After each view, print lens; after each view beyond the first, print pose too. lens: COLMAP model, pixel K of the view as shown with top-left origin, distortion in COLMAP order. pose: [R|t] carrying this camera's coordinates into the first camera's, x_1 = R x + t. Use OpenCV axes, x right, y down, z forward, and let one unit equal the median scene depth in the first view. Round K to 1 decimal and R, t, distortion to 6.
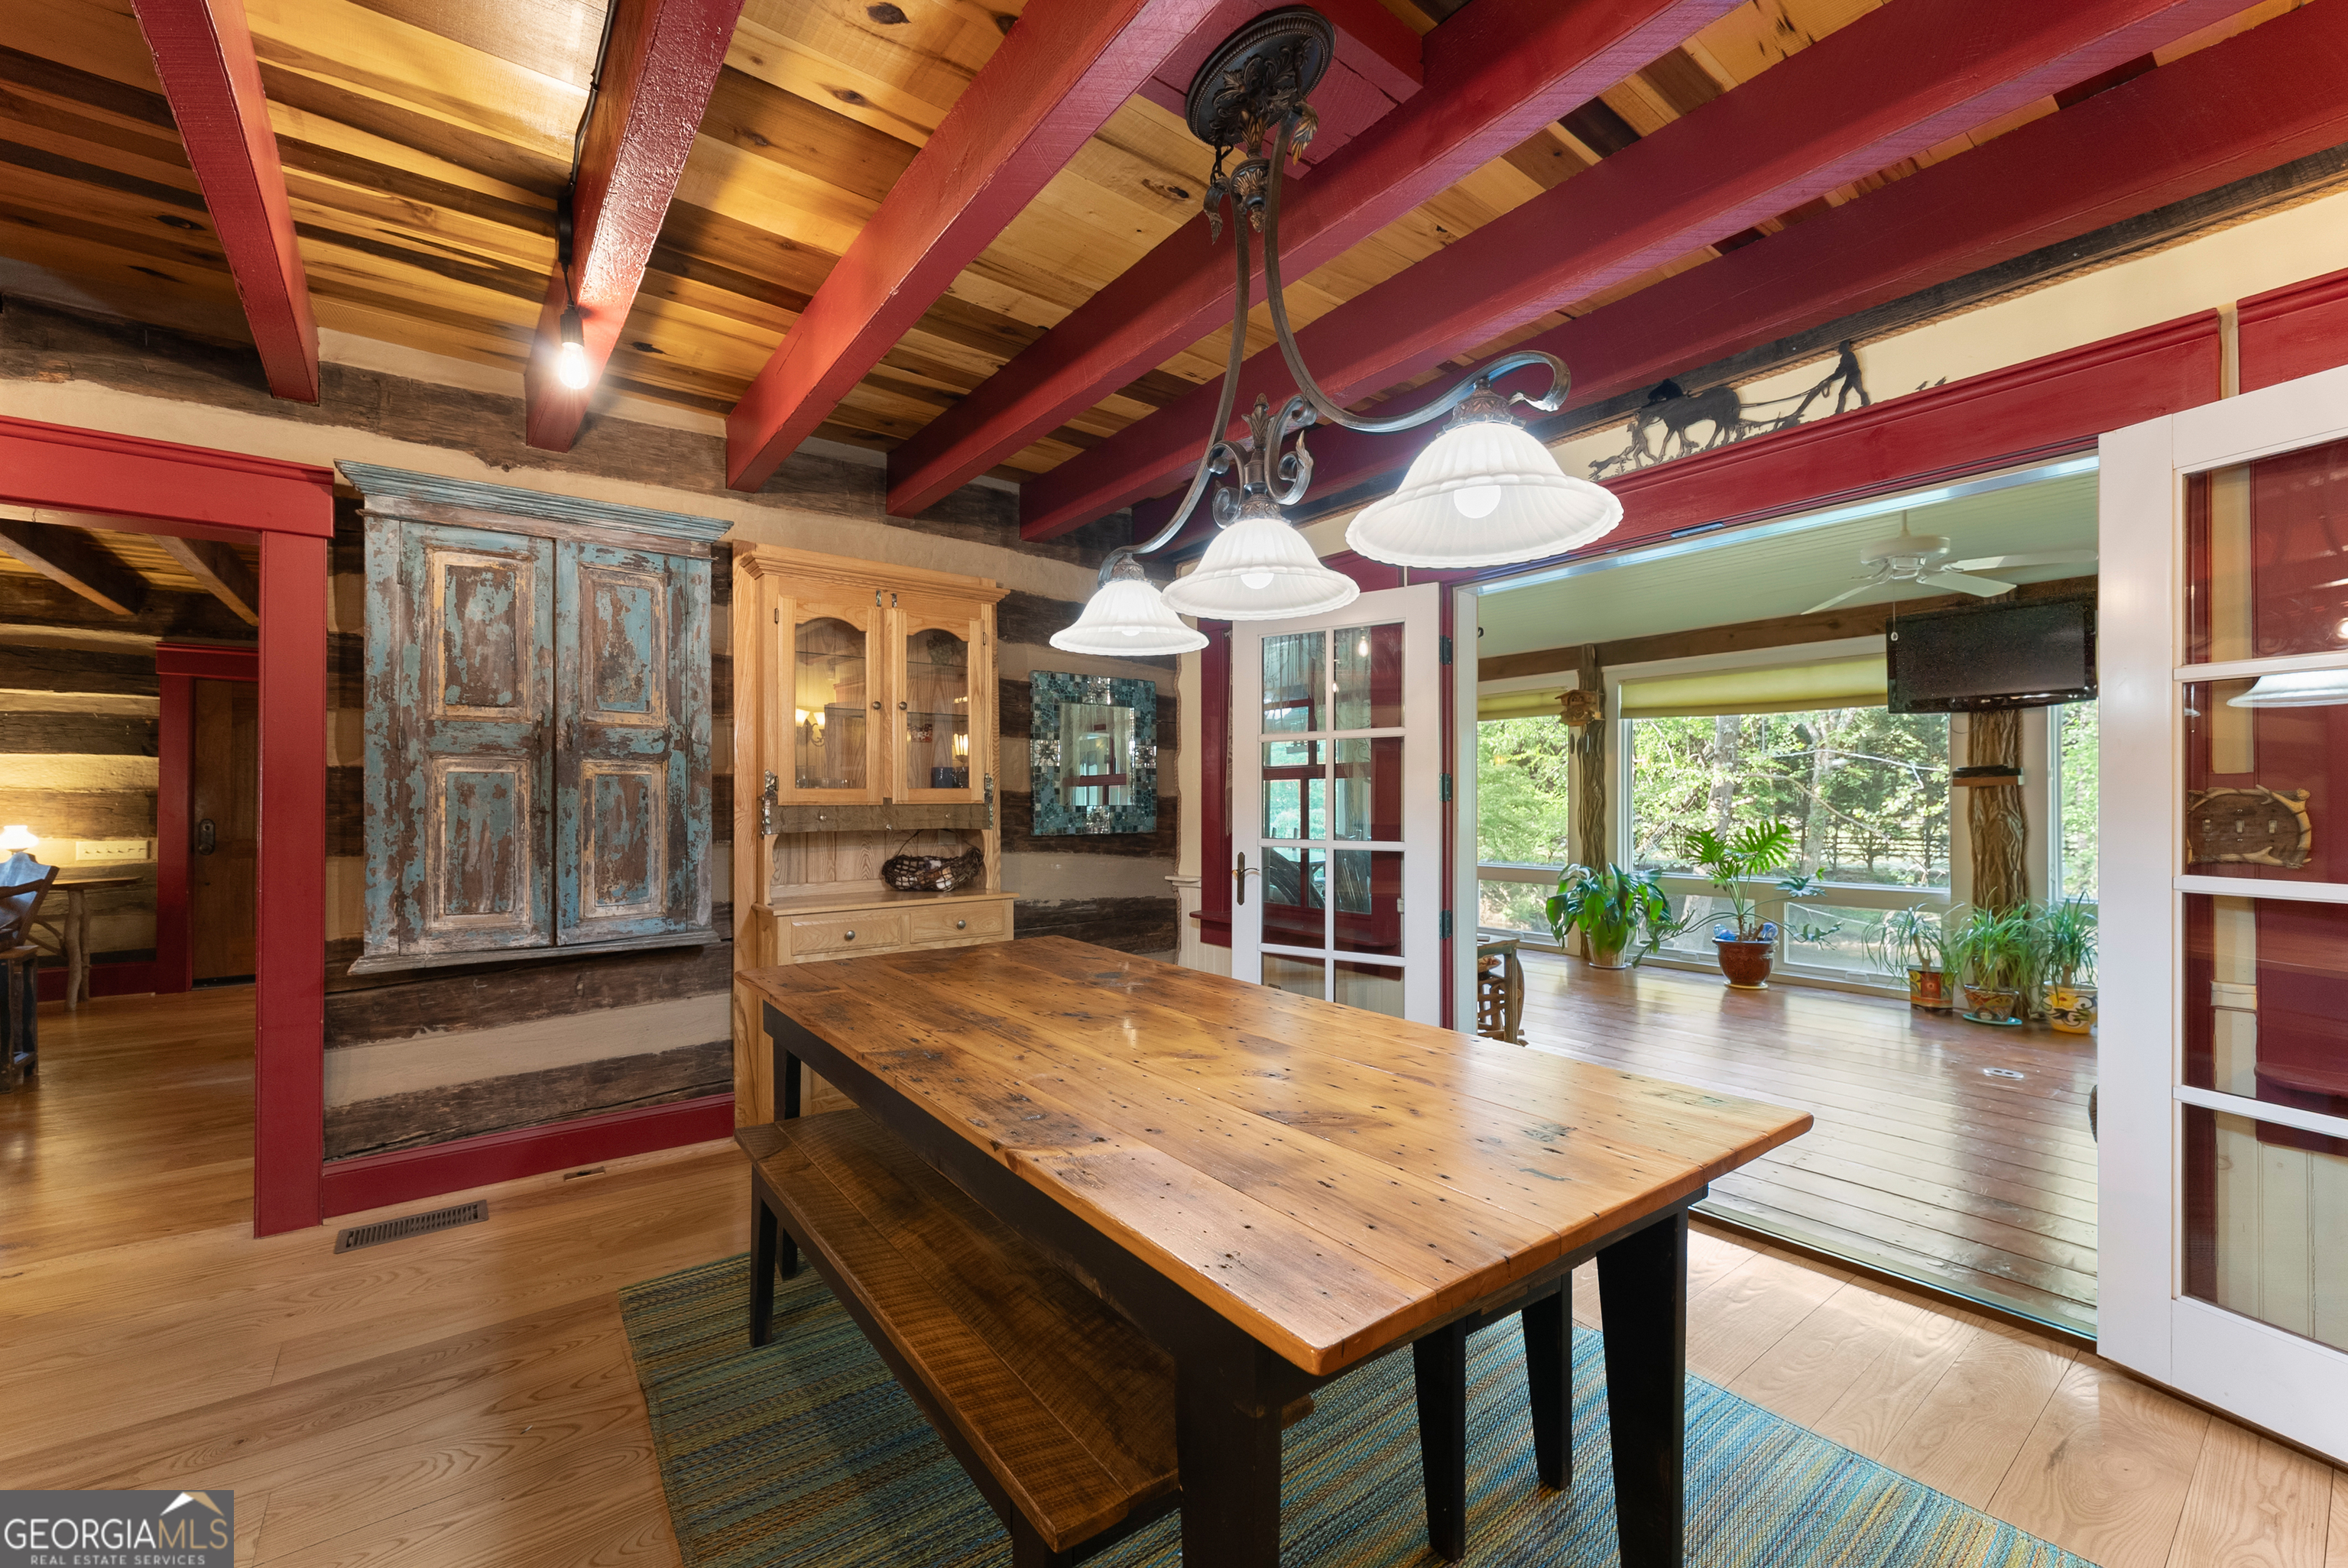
lens RADIAL K [[942.8, 0, 1180.1], [0, 942.8, 791.1], [0, 0, 1]] dist [0.000125, -0.000403]
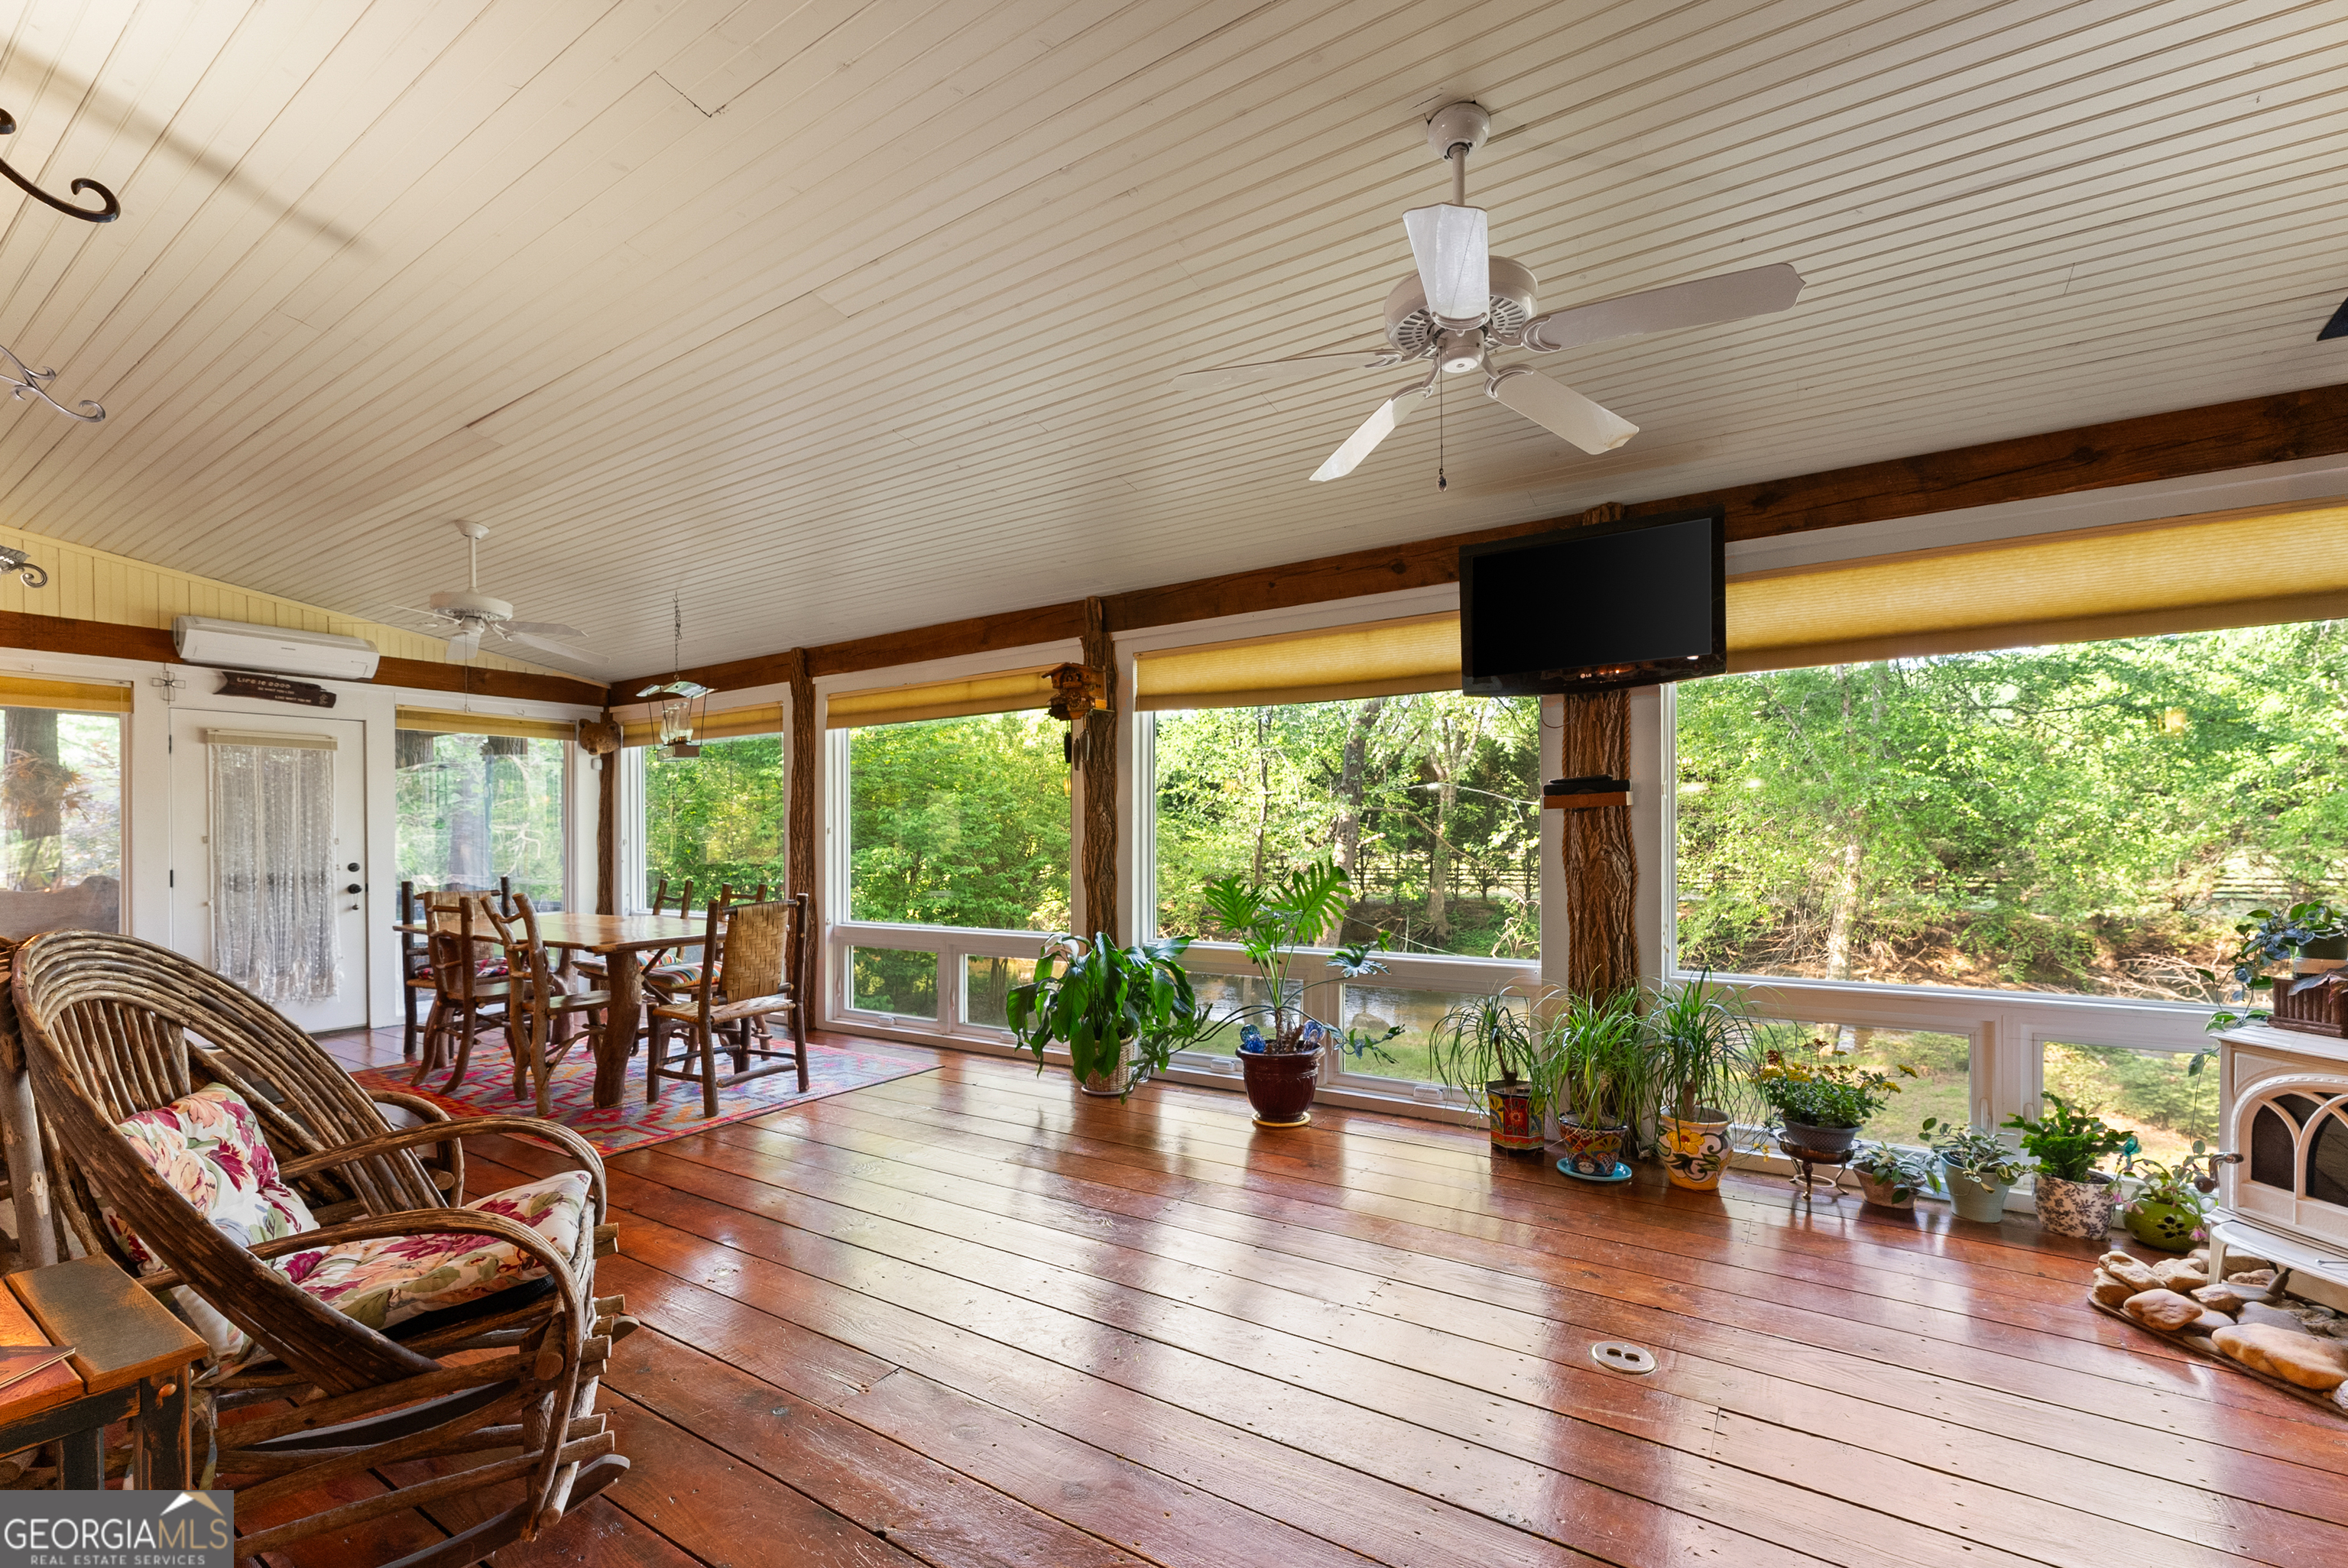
lens RADIAL K [[975.4, 0, 1204.7], [0, 975.4, 837.0], [0, 0, 1]] dist [0.001983, 0.000303]
pose [[0.939730, -0.005416, 0.341875, 0.320812], [0.002375, 0.999954, 0.009314, 0.007038], [-0.341910, -0.007941, 0.939699, 0.388592]]
